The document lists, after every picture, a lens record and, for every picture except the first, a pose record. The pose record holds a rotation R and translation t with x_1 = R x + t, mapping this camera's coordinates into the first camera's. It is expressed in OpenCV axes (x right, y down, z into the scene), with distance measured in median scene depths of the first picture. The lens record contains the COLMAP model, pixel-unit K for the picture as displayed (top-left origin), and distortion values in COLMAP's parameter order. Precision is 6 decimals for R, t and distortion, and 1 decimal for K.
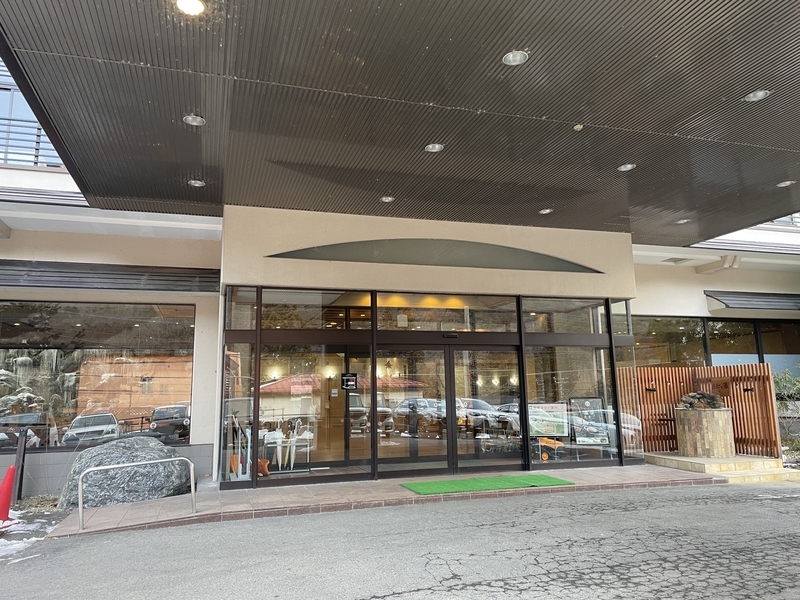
lens RADIAL K [[606.6, 0, 400.0], [0, 606.6, 300.0], [0, 0, 1]] dist [0.031915, -0.001636]
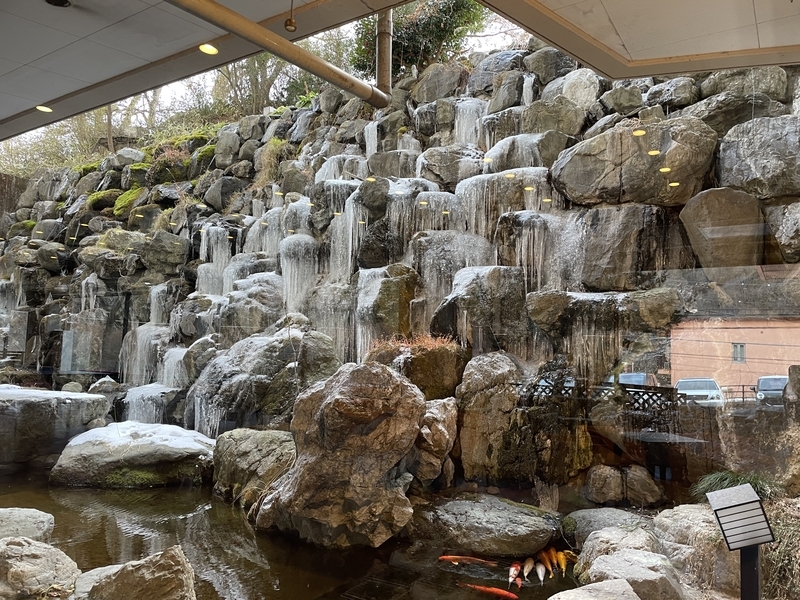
lens RADIAL K [[606.6, 0, 400.0], [0, 606.6, 300.0], [0, 0, 1]] dist [0.031915, -0.001636]
pose [[0.616447, -0.034441, -0.786643, -0.209381], [0.077911, 0.996808, 0.017412, 0.096265], [0.783532, -0.072022, 0.617163, 0.601323]]
